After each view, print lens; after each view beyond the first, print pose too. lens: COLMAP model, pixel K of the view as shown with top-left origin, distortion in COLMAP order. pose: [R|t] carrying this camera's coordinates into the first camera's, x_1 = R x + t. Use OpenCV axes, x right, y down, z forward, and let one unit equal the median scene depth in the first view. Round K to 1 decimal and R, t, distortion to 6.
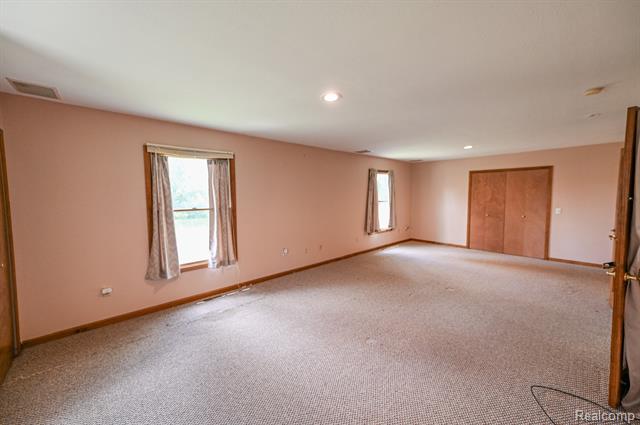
lens RADIAL K [[250.2, 0, 321.8], [0, 250.2, 213.7], [0, 0, 1]] dist [0.008939, 0.000073]
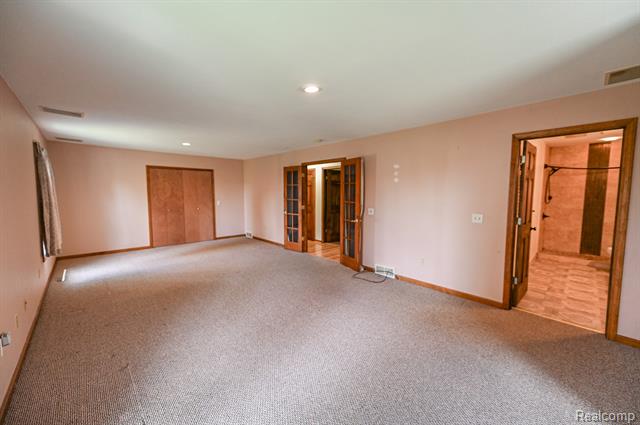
lens RADIAL K [[250.2, 0, 321.8], [0, 250.2, 213.2], [0, 0, 1]] dist [0.008939, 0.000073]
pose [[-0.030184, -0.079163, 0.996405, -0.388256], [0.076505, 0.993752, 0.081270, -0.019840], [-0.996612, 0.078683, -0.023939, 0.403298]]
